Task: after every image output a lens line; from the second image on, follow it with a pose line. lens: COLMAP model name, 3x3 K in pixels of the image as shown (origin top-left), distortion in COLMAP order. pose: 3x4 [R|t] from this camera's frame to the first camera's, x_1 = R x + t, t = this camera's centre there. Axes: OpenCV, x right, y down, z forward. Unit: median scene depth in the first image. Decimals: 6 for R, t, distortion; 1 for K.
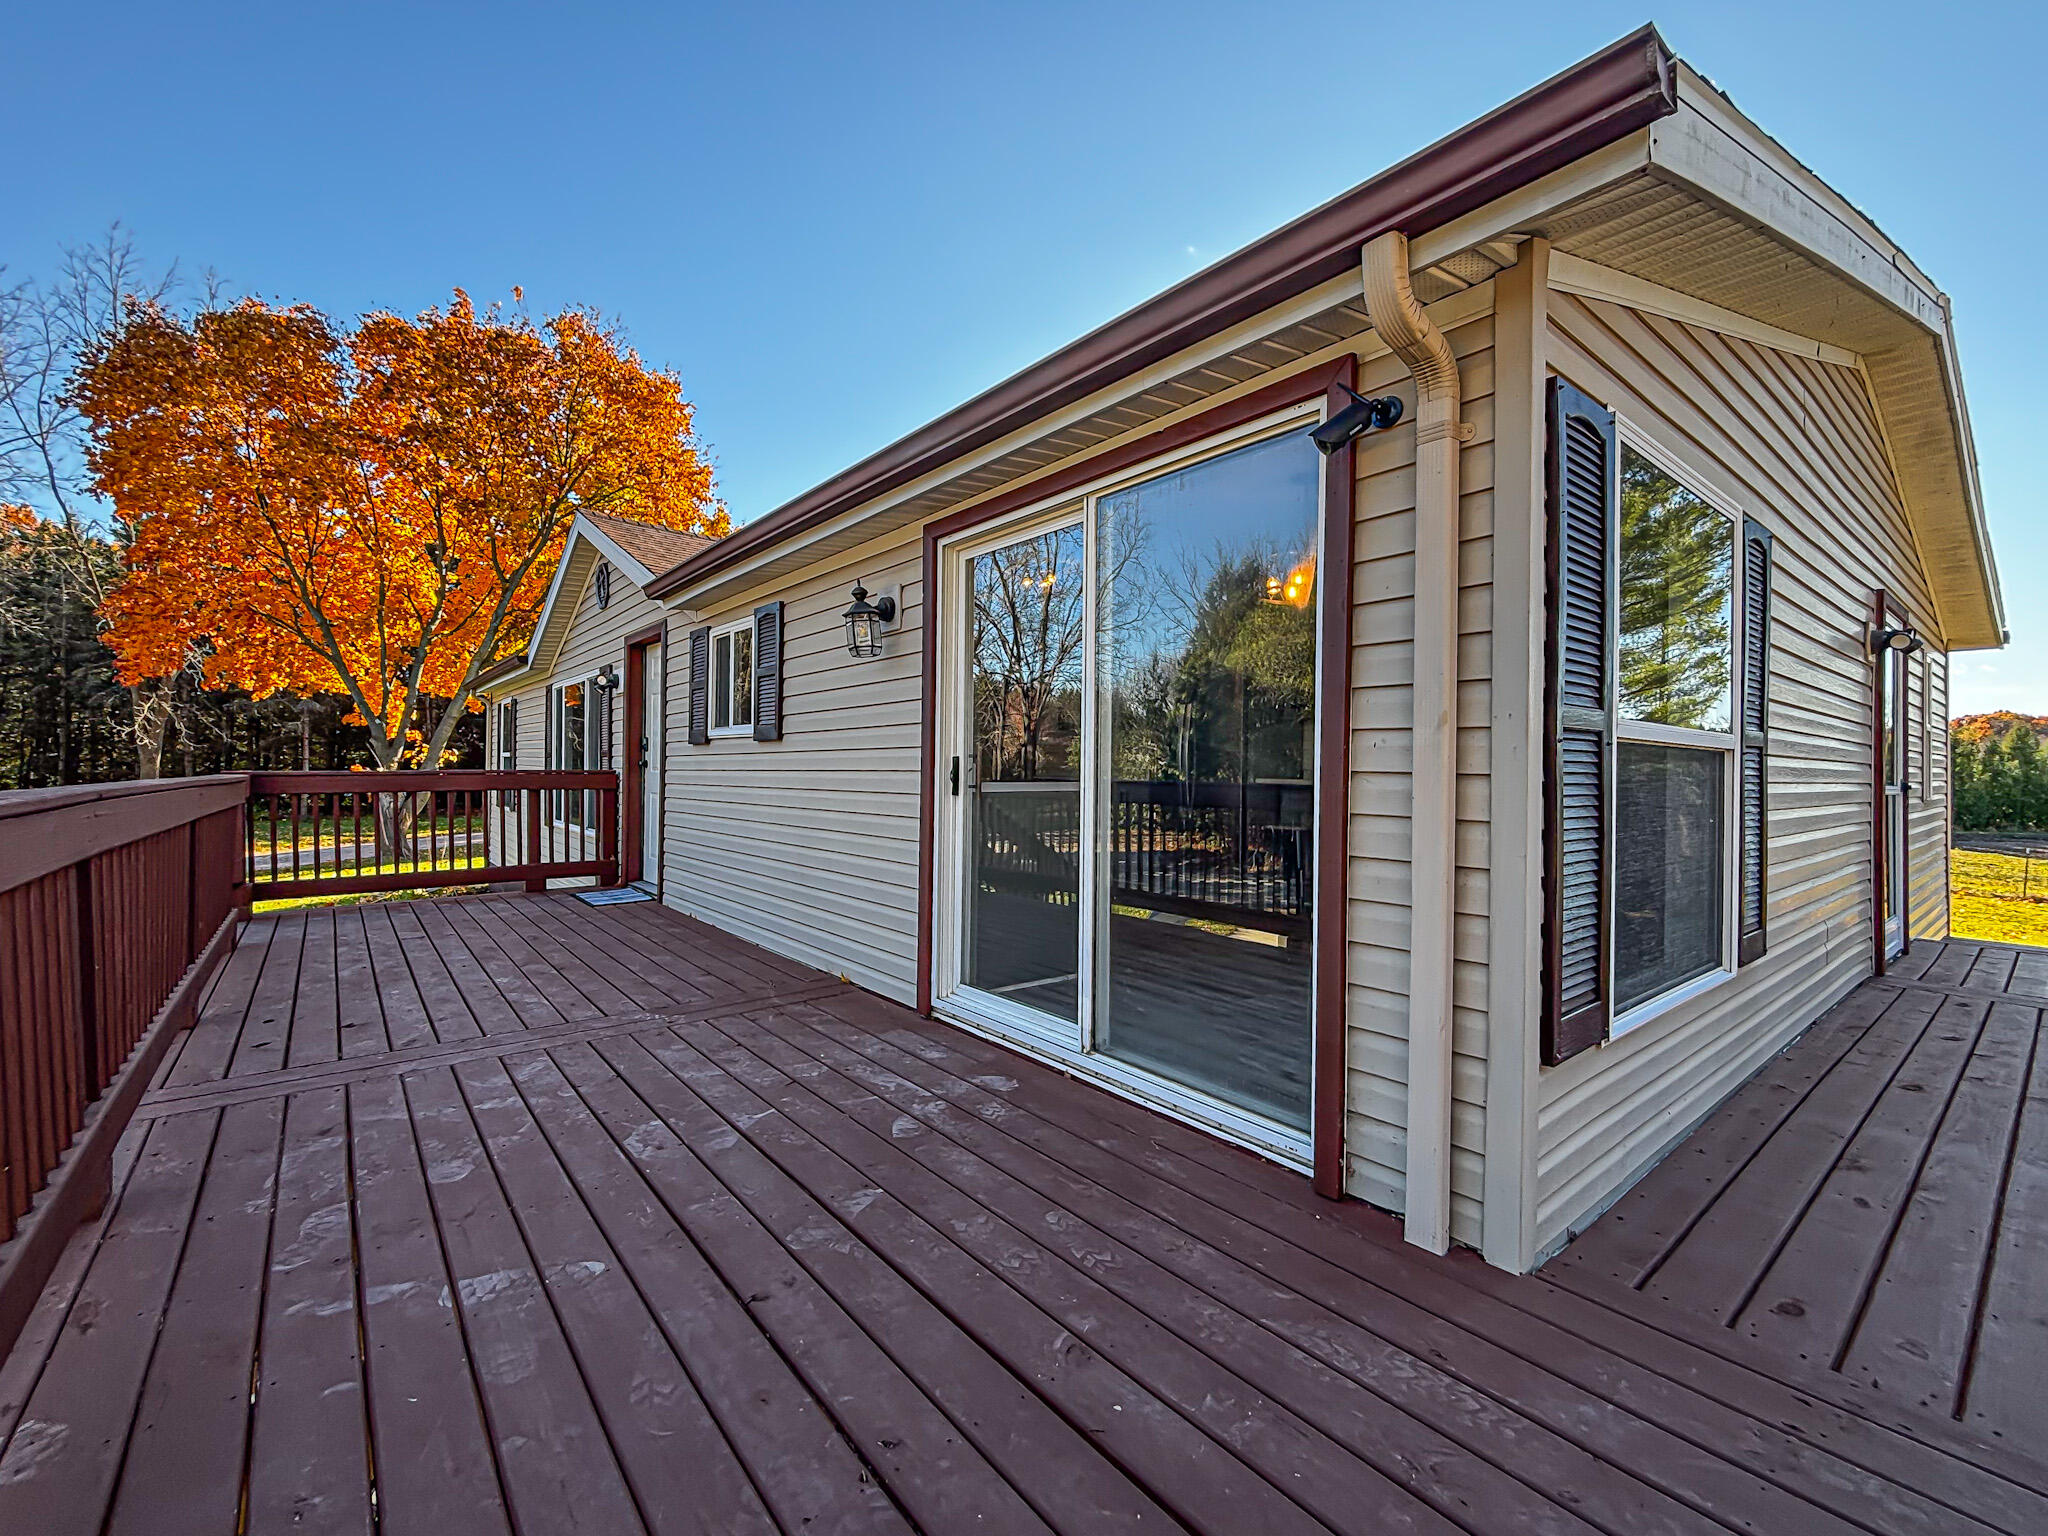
lens RADIAL K [[859.4, 0, 1024.0], [0, 859.4, 768.0], [0, 0, 1]] dist [0.003324, 0.000471]
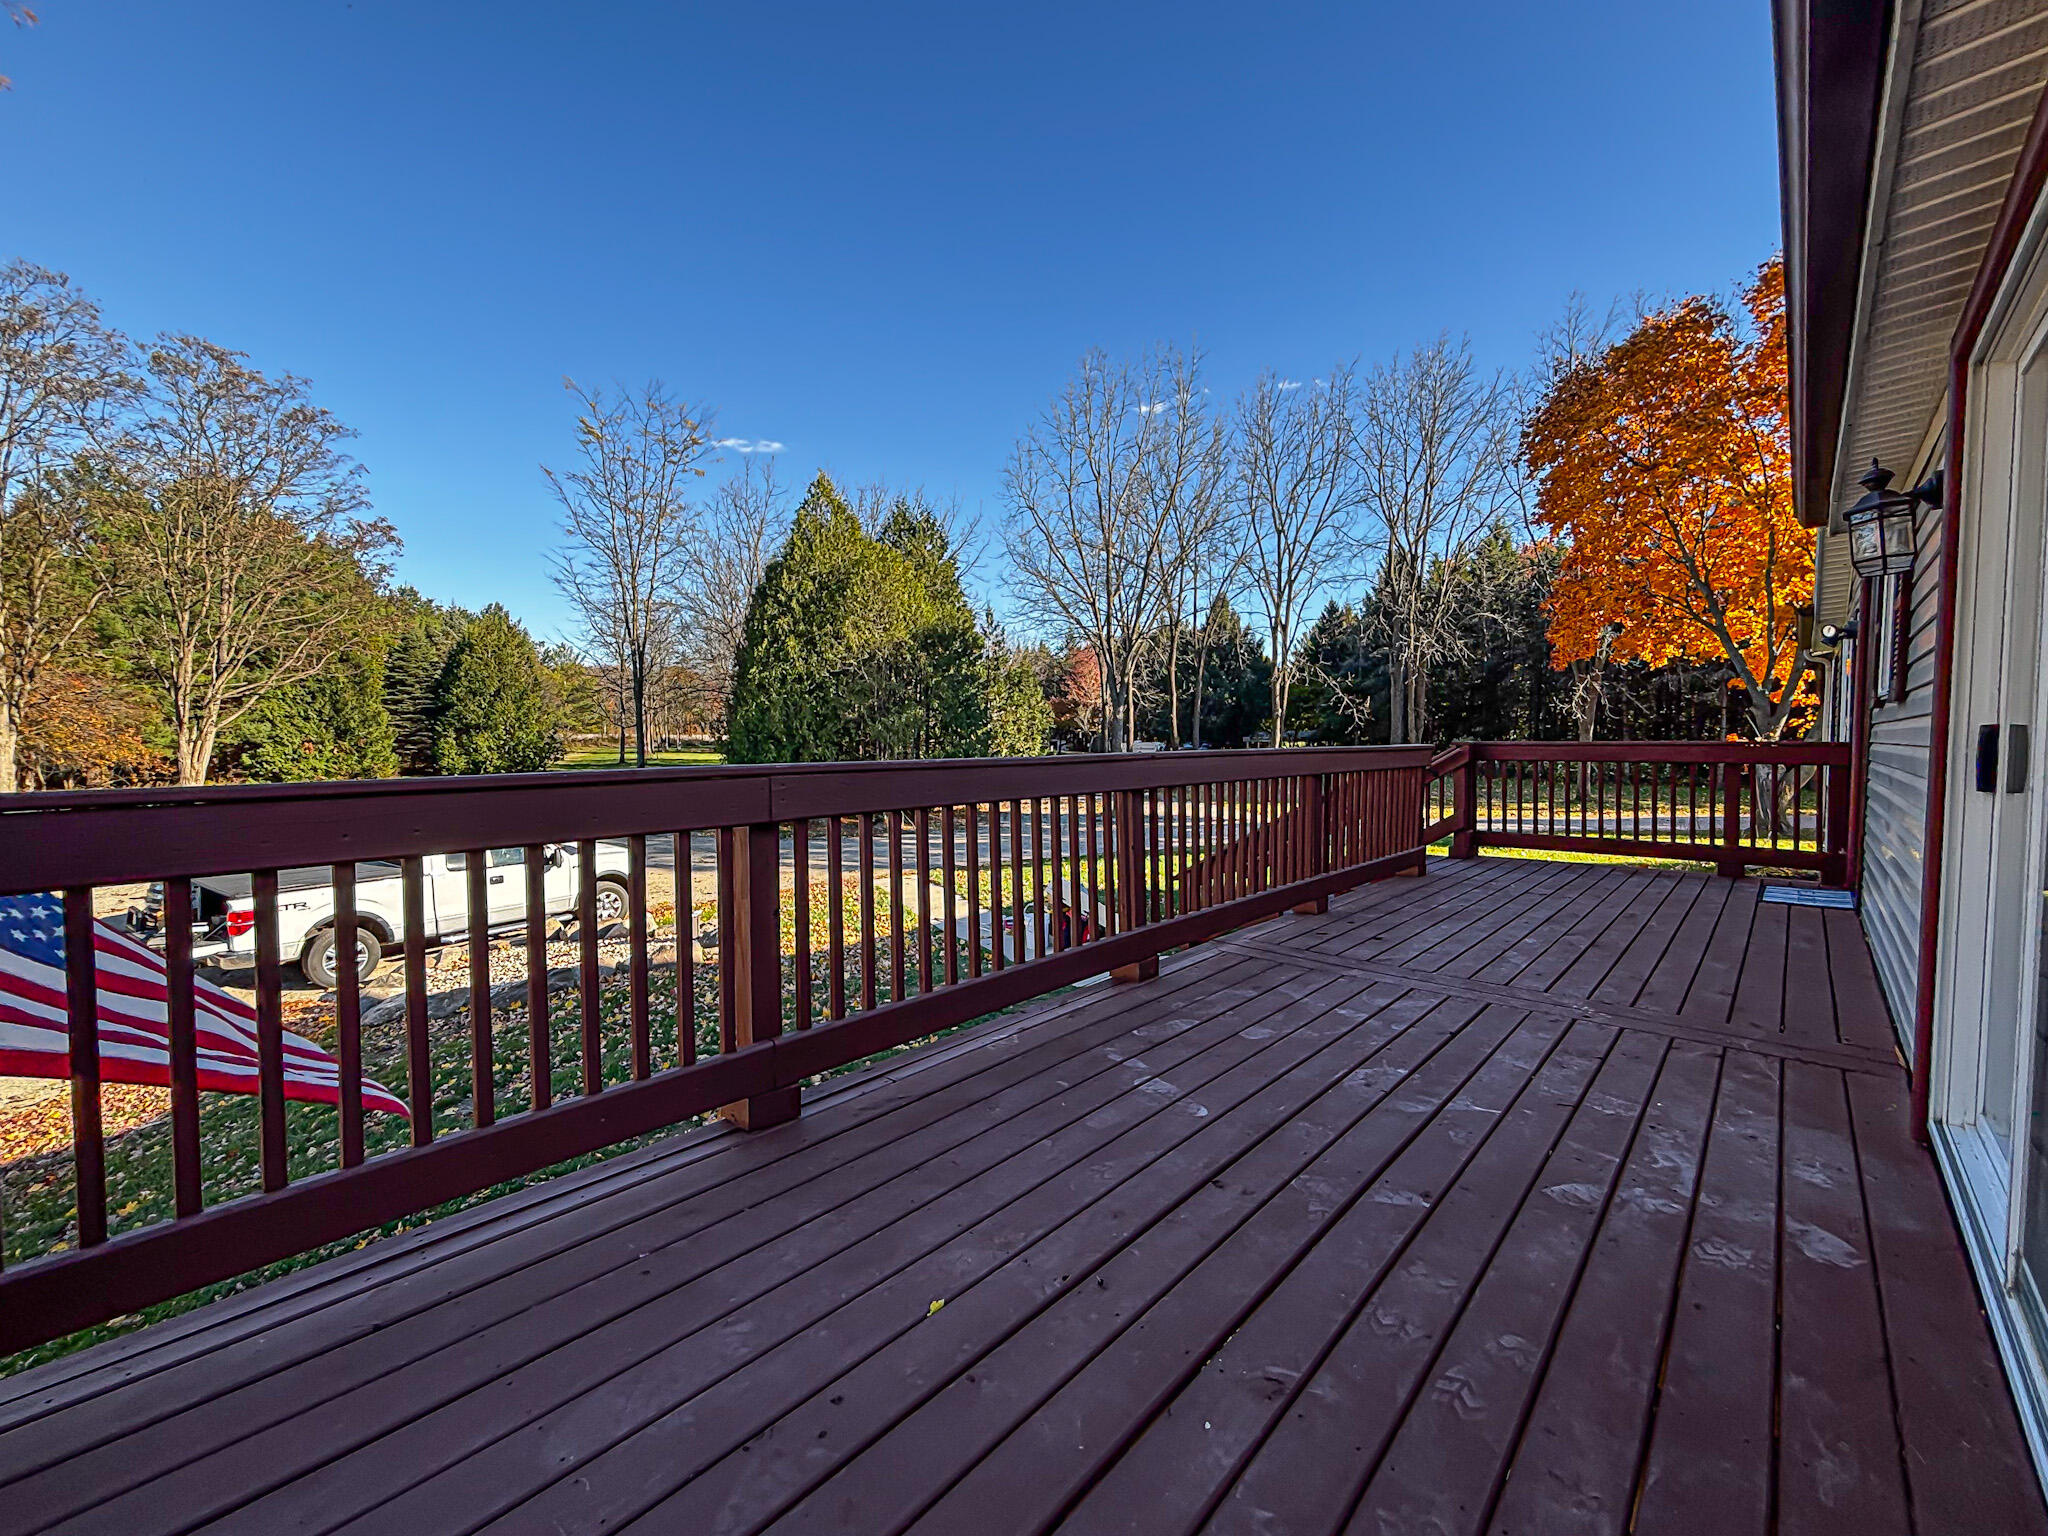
lens RADIAL K [[859.4, 0, 1024.0], [0, 859.4, 768.0], [0, 0, 1]] dist [0.003324, 0.000471]
pose [[0.156929, 0.034579, -0.987004, 0.445275], [0.001149, 0.999380, 0.035196, -0.004174], [0.987609, -0.006657, 0.156792, 0.298257]]
